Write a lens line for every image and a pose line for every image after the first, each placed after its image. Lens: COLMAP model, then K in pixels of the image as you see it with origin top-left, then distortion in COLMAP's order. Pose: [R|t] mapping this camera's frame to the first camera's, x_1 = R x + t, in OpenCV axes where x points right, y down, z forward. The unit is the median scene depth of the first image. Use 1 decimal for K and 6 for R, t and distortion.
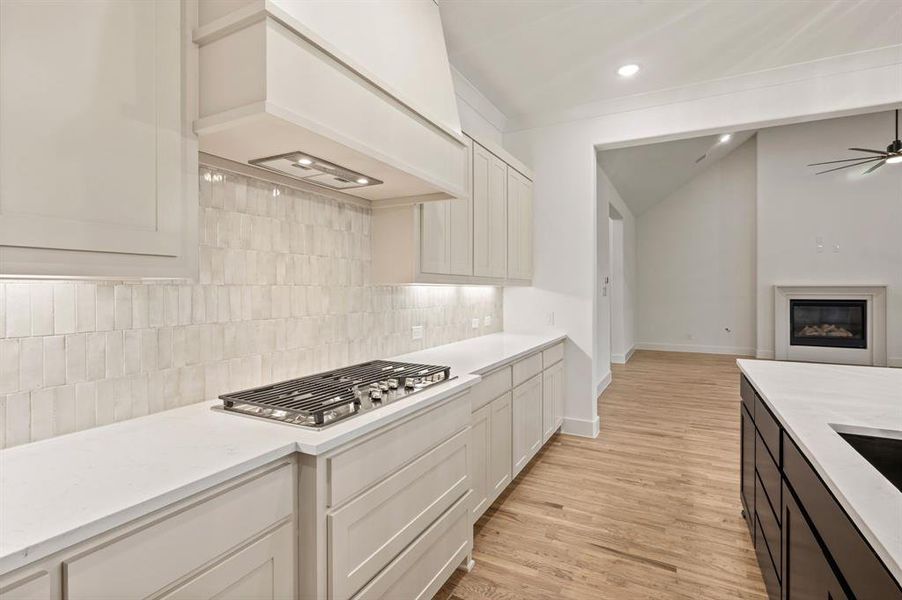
lens RADIAL K [[432.3, 0, 454.2], [0, 432.3, 289.0], [0, 0, 1]] dist [-0.000210, 0.000061]
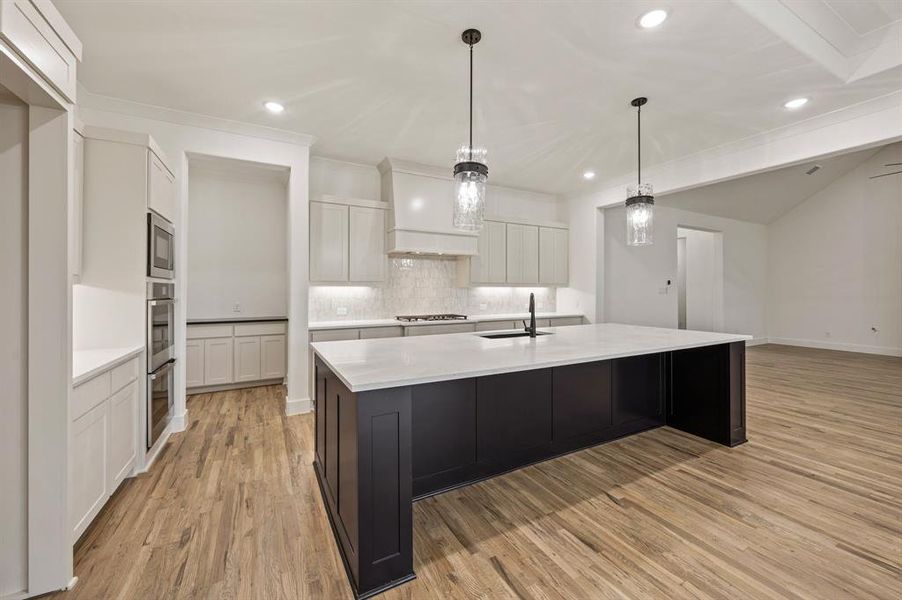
lens RADIAL K [[360.2, 0, 454.3], [0, 360.2, 297.2], [0, 0, 1]] dist [-0.000122, -0.000074]
pose [[0.829563, 0.012132, -0.558281, 0.793361], [0.000412, 0.999750, 0.022338, 0.001806], [0.558413, -0.018761, 0.829351, -0.650815]]
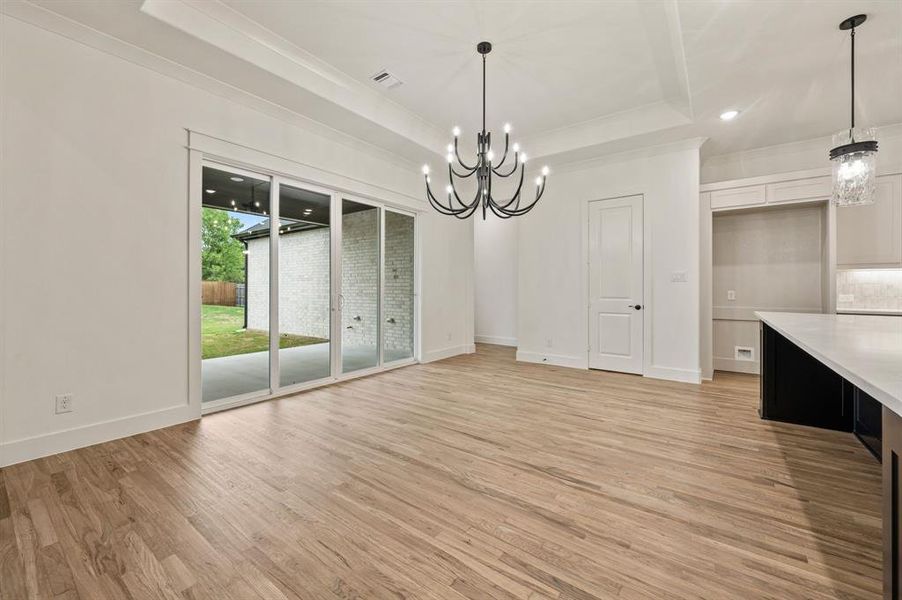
lens RADIAL K [[362.4, 0, 456.8], [0, 362.4, 302.0], [0, 0, 1]] dist [-0.000621, 0.000094]
pose [[-0.989030, -0.006129, 0.147587, 1.141200], [-0.001672, 0.999539, 0.030303, 0.065682], [-0.147705, 0.029724, -0.988585, 0.815558]]
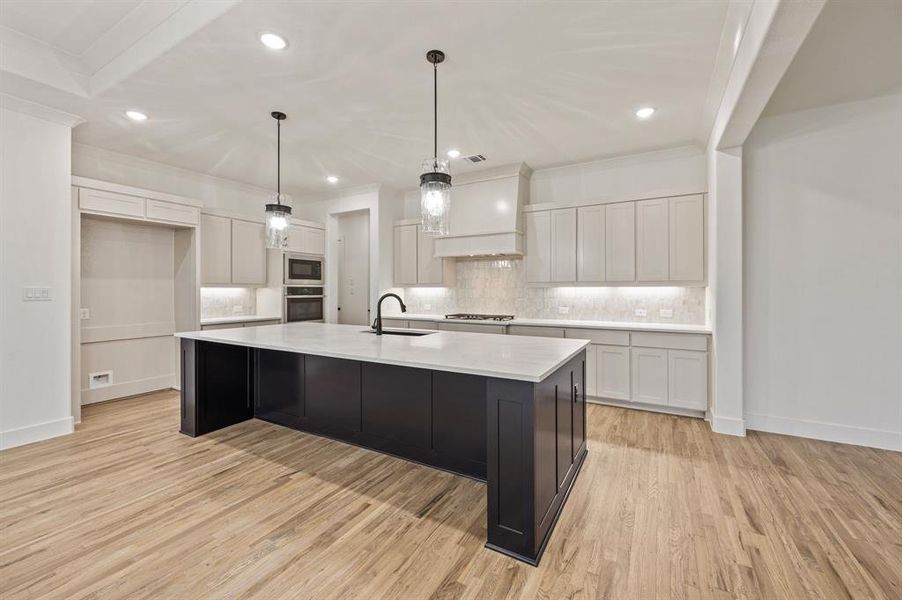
lens RADIAL K [[360.2, 0, 454.3], [0, 360.2, 297.2], [0, 0, 1]] dist [-0.000122, -0.000074]
pose [[-0.028886, 0.019423, -0.999394, 1.436793], [0.002437, 0.999810, 0.019361, 0.004381], [0.999580, -0.001877, -0.028928, 0.482695]]
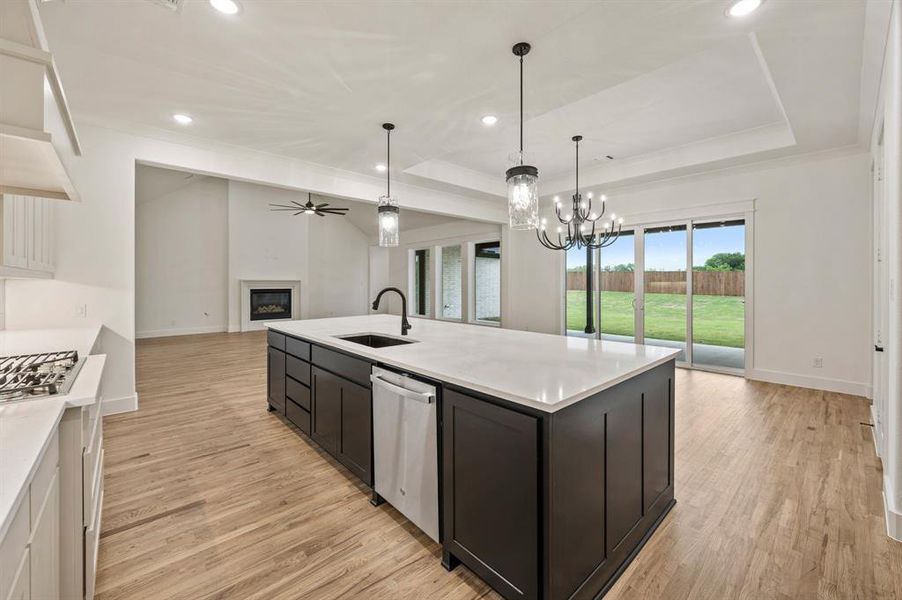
lens RADIAL K [[360.2, 0, 454.3], [0, 360.2, 297.2], [0, 0, 1]] dist [-0.000122, -0.000074]
pose [[0.337330, -0.038810, 0.940586, -0.376705], [-0.000114, 0.999148, 0.041267, 0.000176], [-0.941387, -0.014028, 0.337038, -0.171836]]
